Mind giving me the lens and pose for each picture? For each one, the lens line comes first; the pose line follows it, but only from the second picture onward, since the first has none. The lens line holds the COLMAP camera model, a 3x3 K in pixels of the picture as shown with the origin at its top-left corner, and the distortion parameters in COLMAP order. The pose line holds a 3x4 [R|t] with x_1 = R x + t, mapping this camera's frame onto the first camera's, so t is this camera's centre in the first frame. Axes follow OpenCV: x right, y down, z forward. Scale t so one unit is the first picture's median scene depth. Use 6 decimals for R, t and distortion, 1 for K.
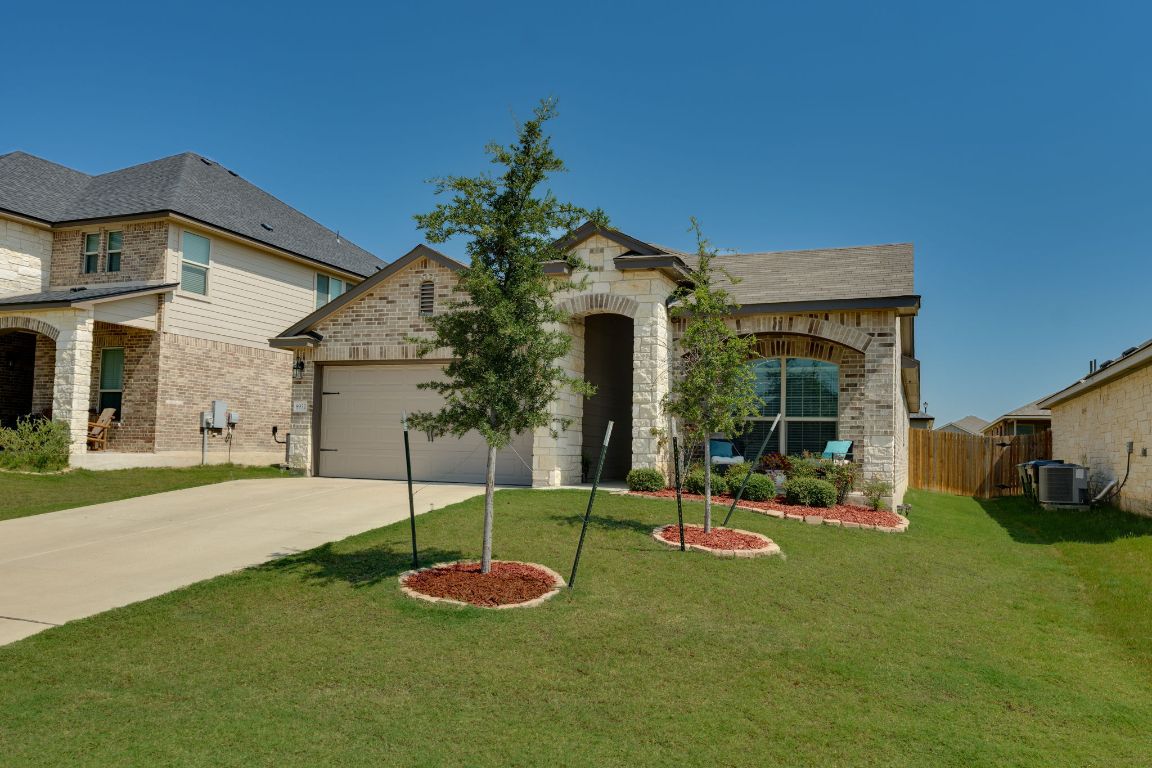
lens RADIAL K [[856.8, 0, 572.7], [0, 856.8, 382.5], [0, 0, 1]] dist [-0.002852, -0.000107]
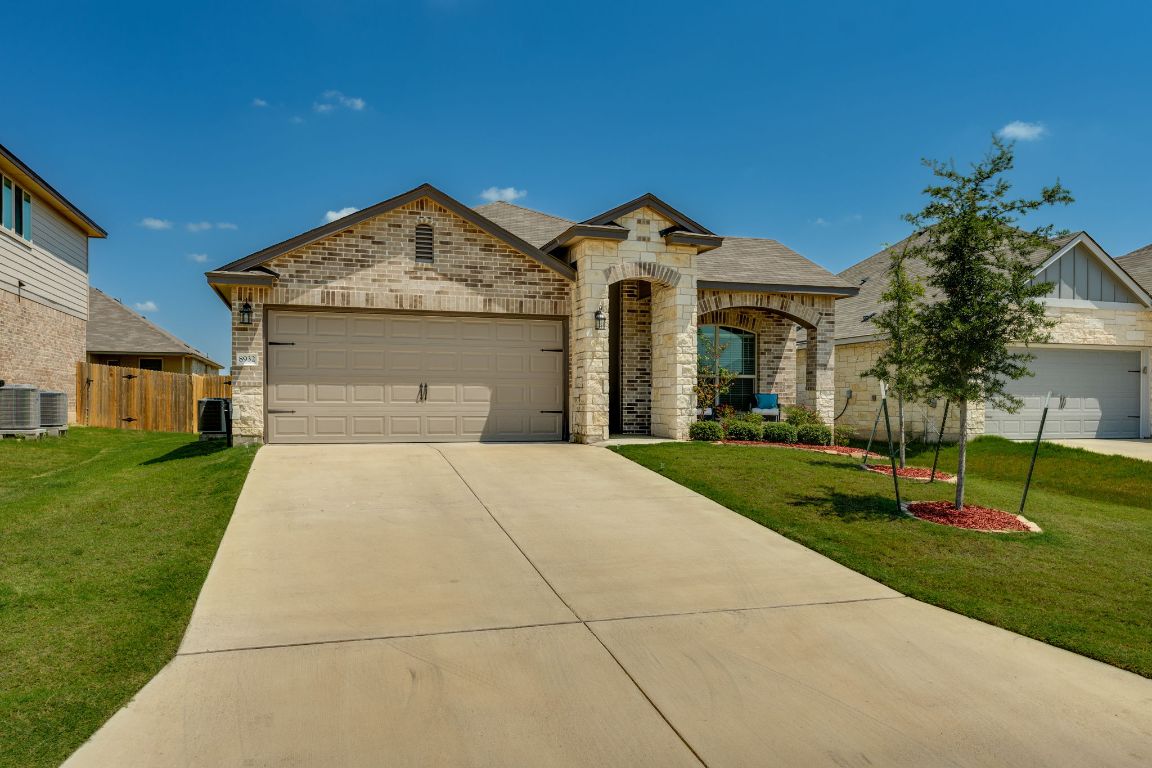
lens RADIAL K [[856.8, 0, 572.4], [0, 856.8, 390.1], [0, 0, 1]] dist [-0.002852, -0.000107]
pose [[0.769722, -0.010100, 0.638299, -0.725560], [-0.039141, 0.997247, 0.062978, -0.006647], [-0.637178, -0.073459, 0.767208, 0.210877]]
